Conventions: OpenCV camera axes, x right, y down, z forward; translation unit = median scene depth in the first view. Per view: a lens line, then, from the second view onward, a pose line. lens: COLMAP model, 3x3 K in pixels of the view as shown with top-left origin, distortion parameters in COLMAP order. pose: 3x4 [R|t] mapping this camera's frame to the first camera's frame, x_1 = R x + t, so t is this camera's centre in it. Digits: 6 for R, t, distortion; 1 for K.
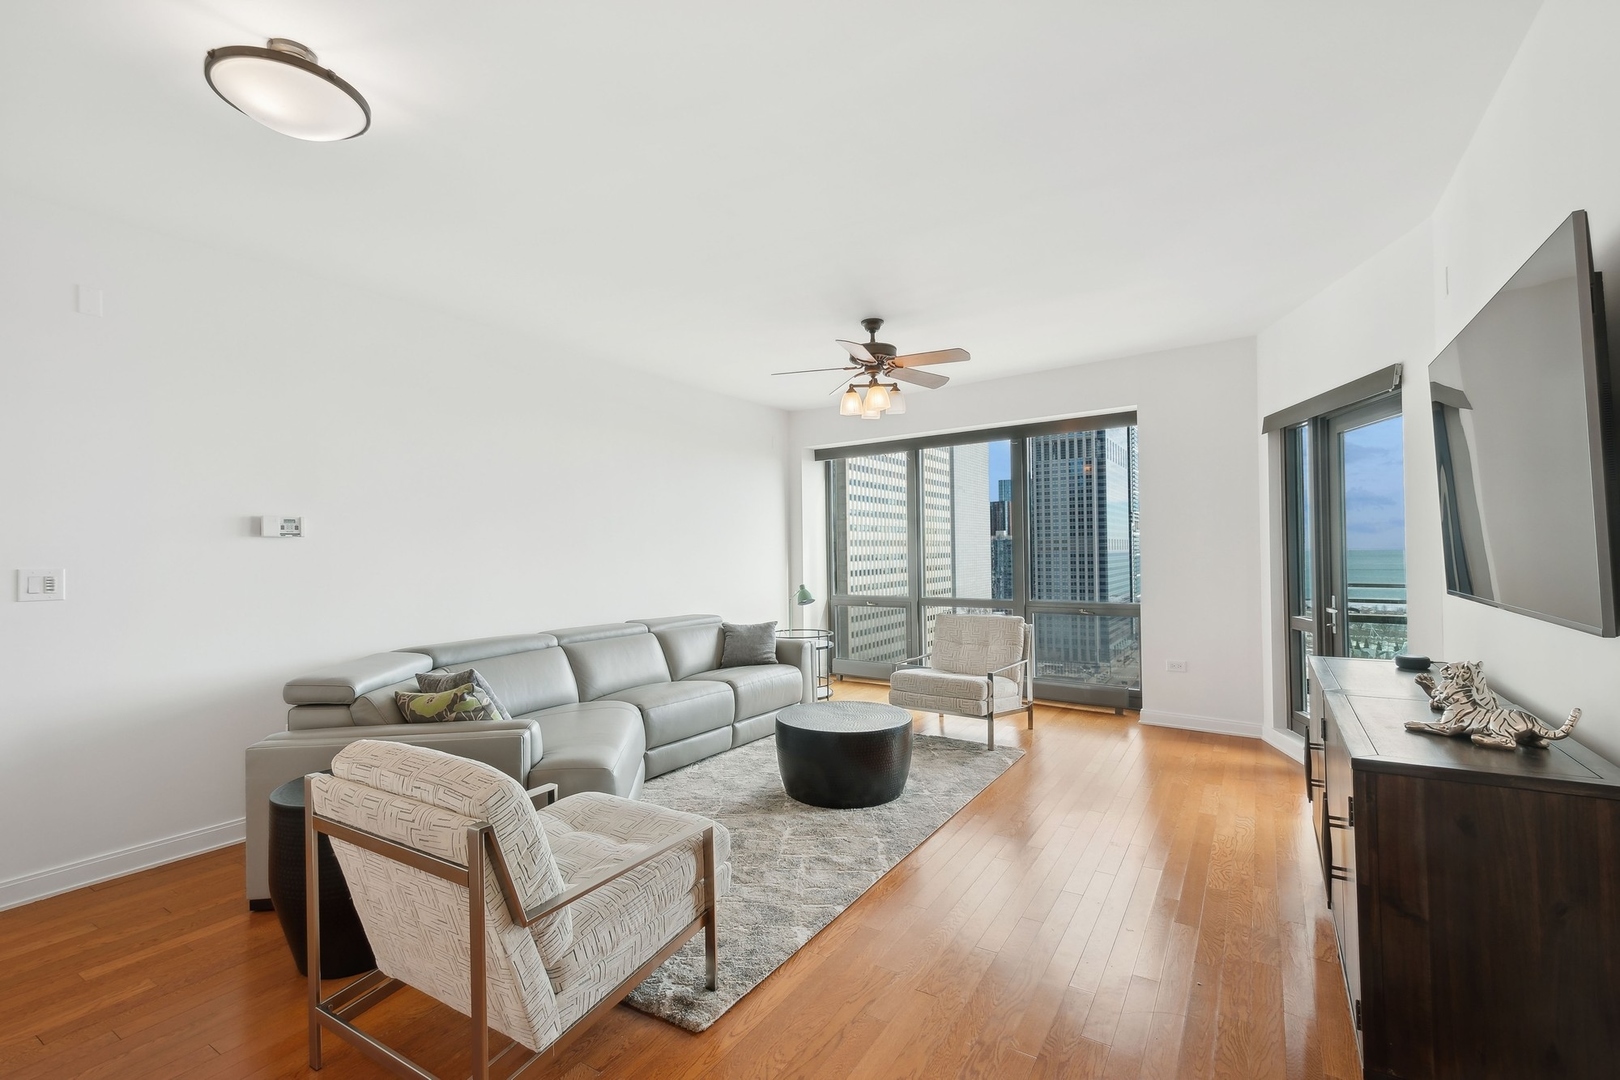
lens RADIAL K [[718.0, 0, 806.2], [0, 718.0, 546.1], [0, 0, 1]] dist [0.017491, 0.000018]
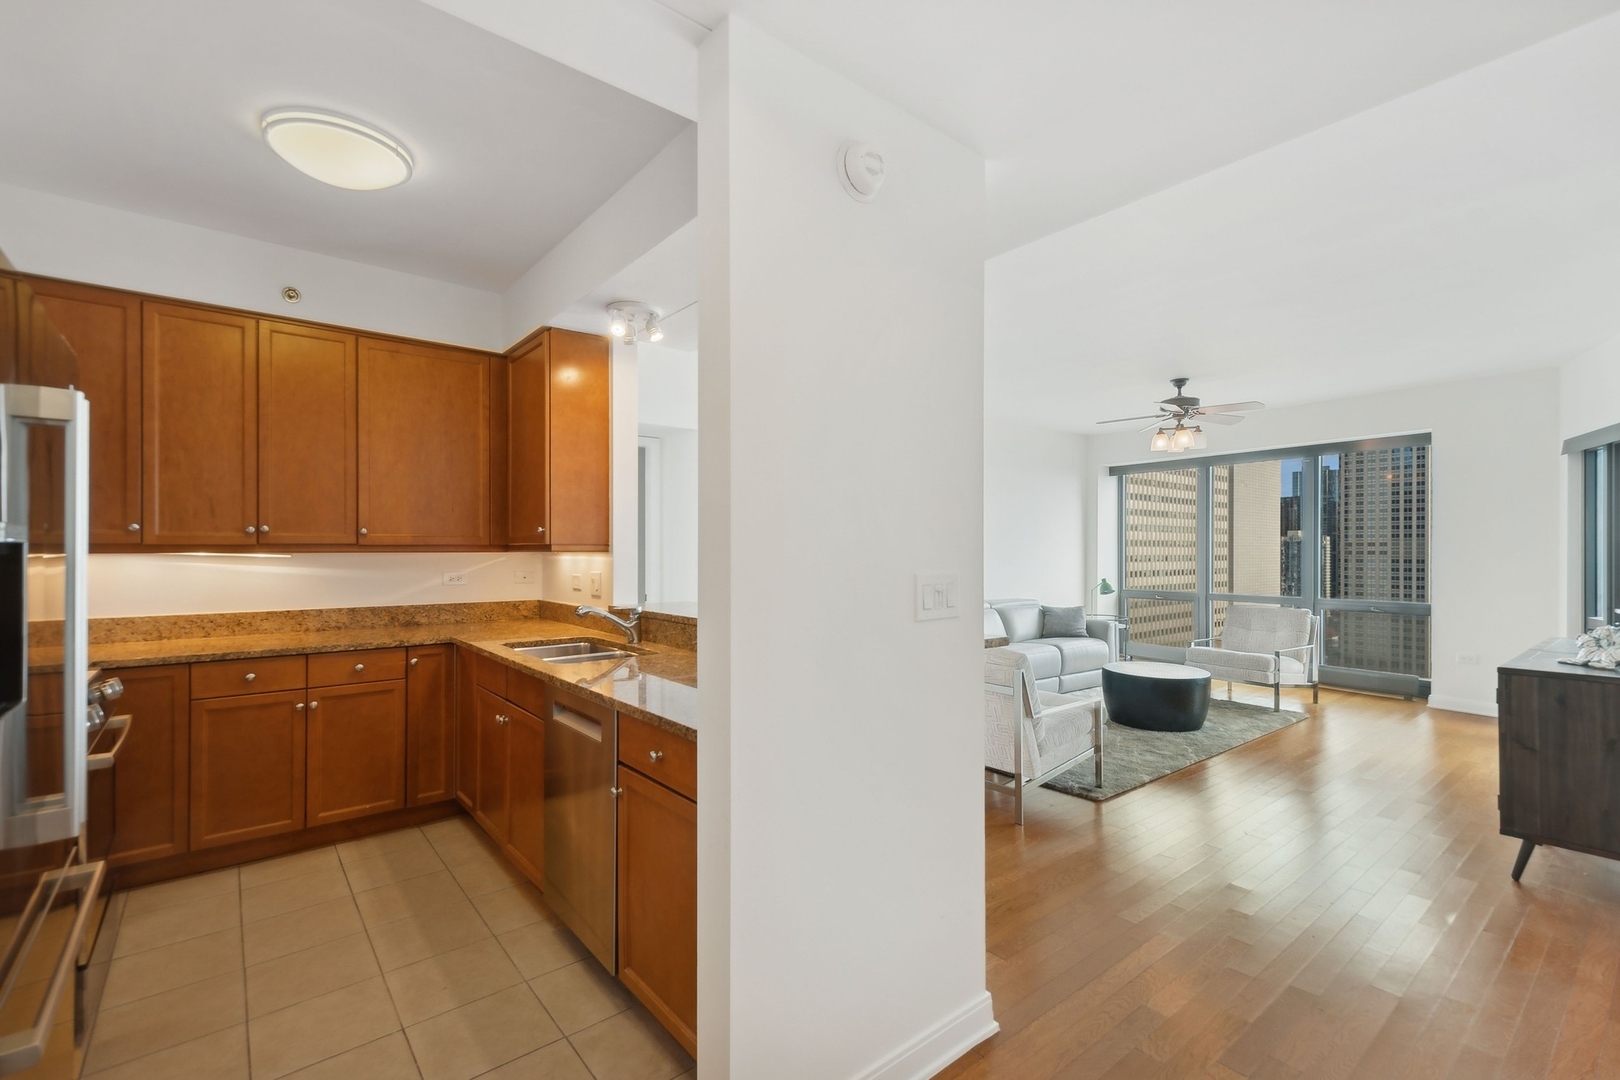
lens RADIAL K [[717.0, 0, 812.1], [0, 717.0, 548.4], [0, 0, 1]] dist [0.014119, -0.000839]
pose [[0.947631, 0.016144, -0.318960, -0.104613], [-0.013866, 0.999860, 0.009412, -0.003600], [0.319068, -0.004497, 0.947721, -0.411358]]
